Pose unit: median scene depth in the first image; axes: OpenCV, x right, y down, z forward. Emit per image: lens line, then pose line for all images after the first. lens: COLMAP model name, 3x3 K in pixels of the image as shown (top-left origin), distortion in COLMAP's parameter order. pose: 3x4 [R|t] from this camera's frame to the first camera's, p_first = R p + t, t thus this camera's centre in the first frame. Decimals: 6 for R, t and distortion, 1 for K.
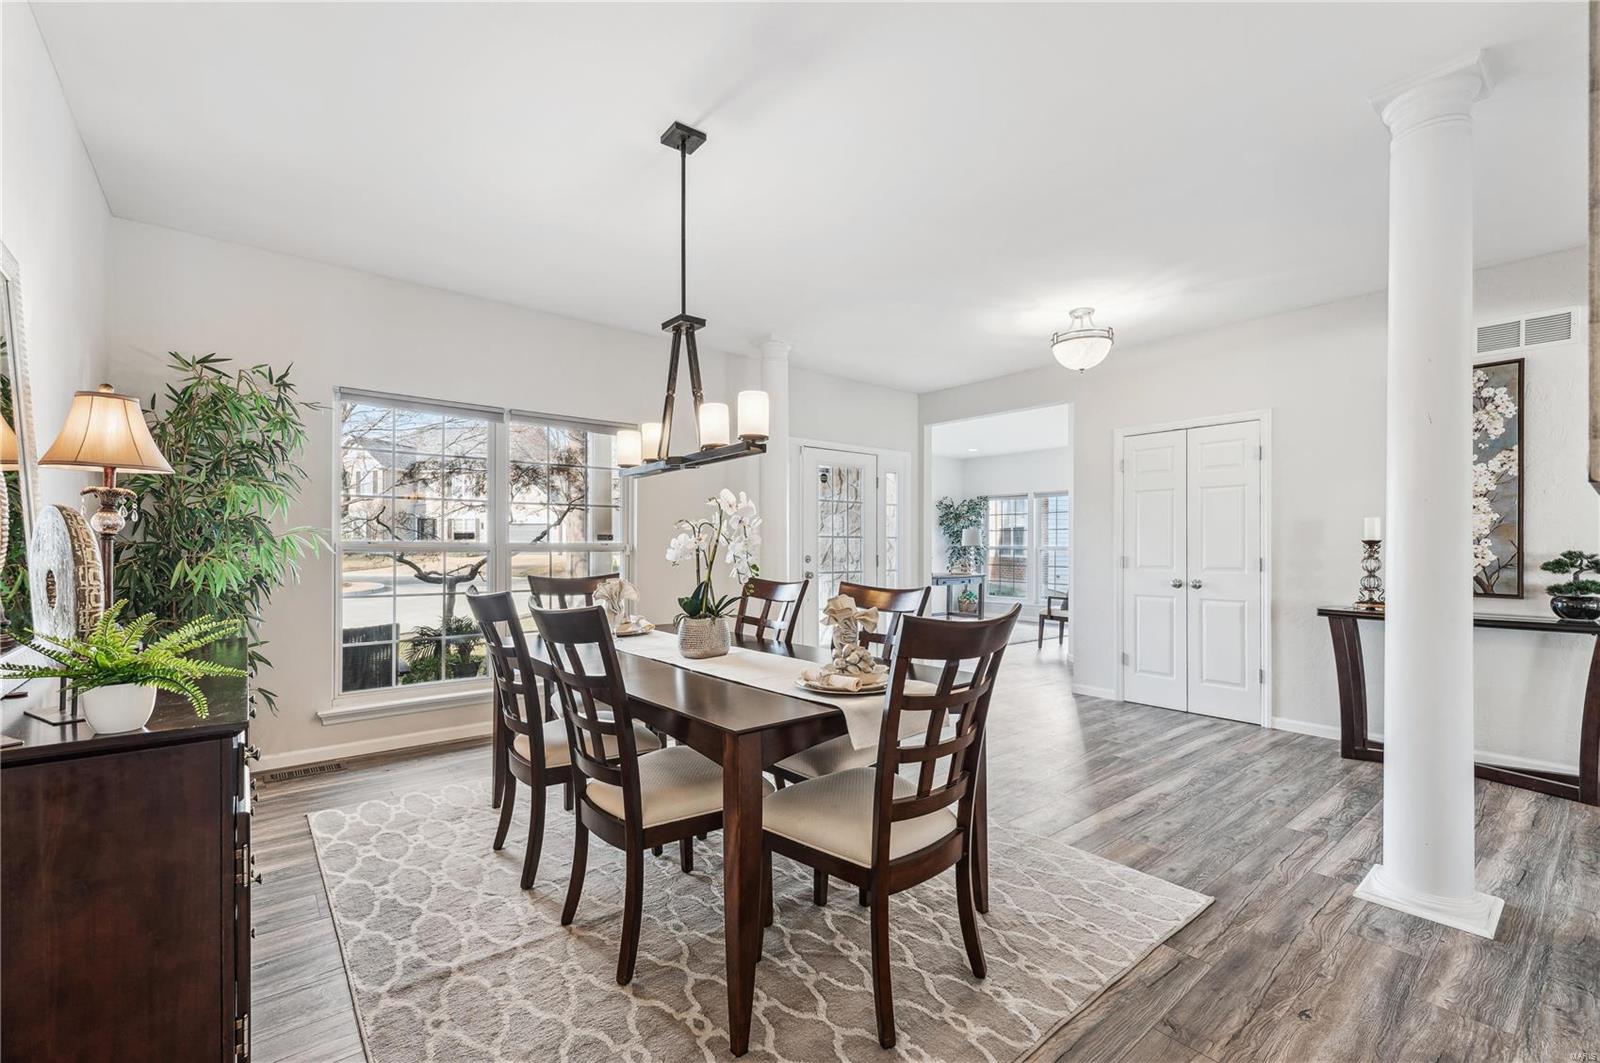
lens RADIAL K [[670.3, 0, 829.1], [0, 670.3, 544.5], [0, 0, 1]] dist [0.011341, -0.000172]
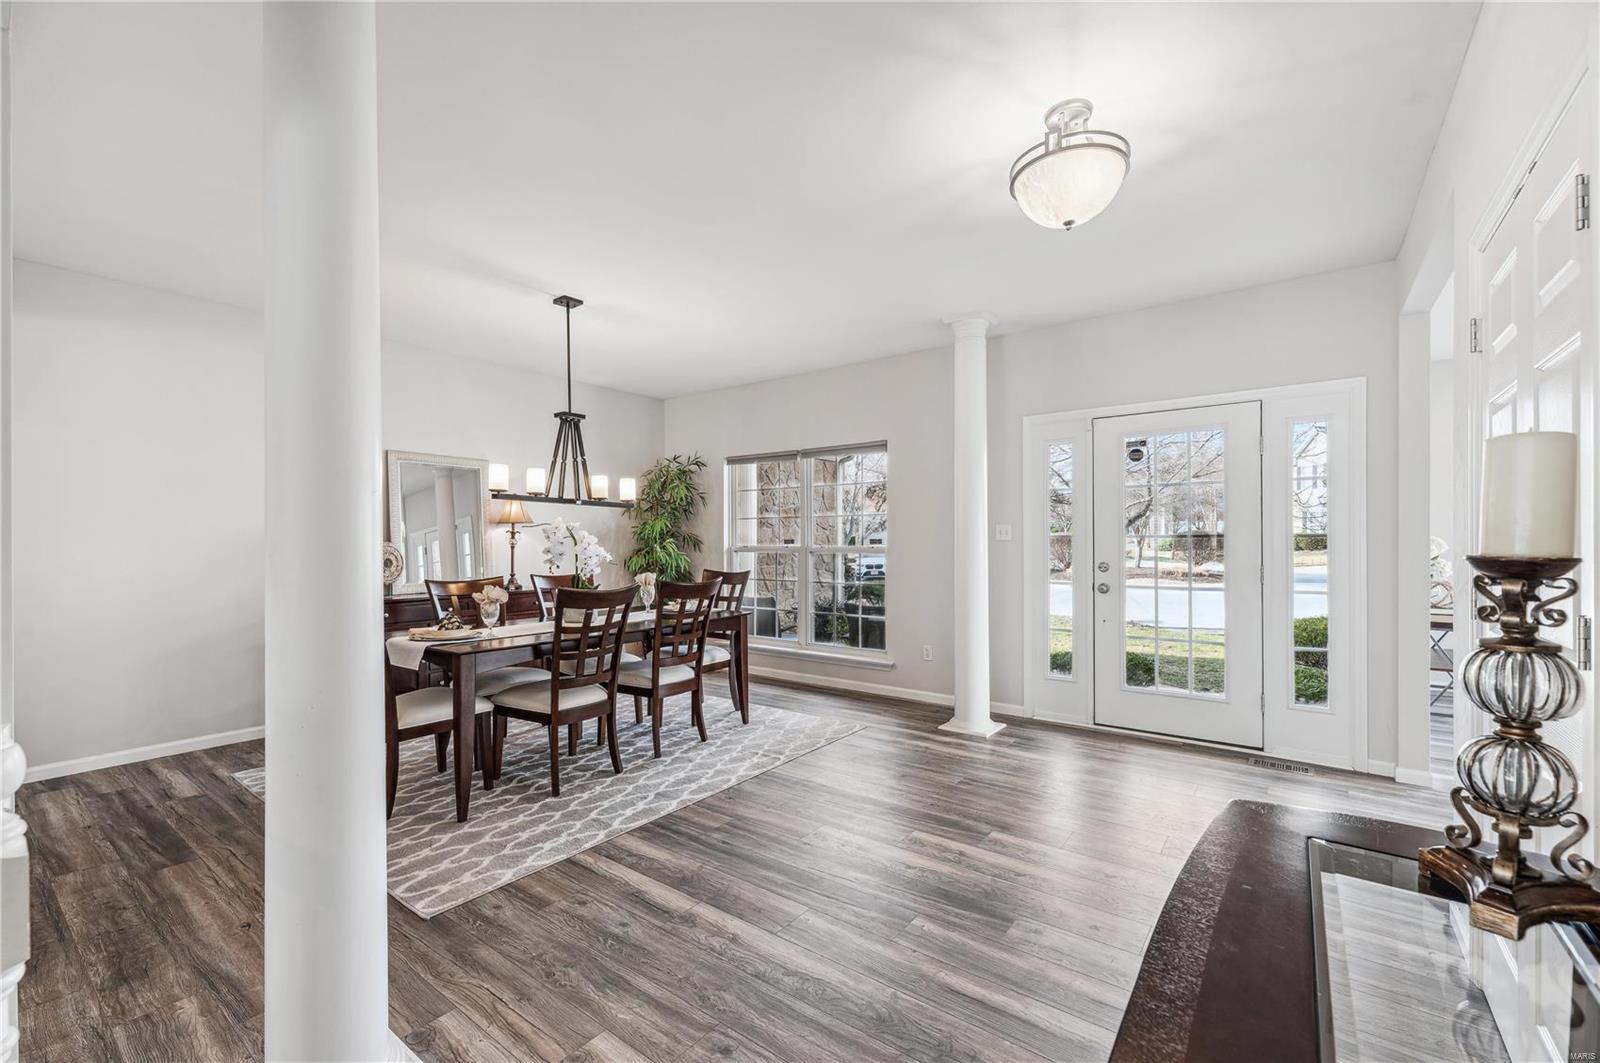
lens RADIAL K [[670.3, 0, 801.1], [0, 670.3, 535.4], [0, 0, 1]] dist [0.011341, -0.000172]
pose [[0.215884, -0.012553, -0.976338, 1.183862], [0.007416, 0.999910, -0.011216, -0.013713], [0.976391, -0.004819, 0.215957, 0.945740]]
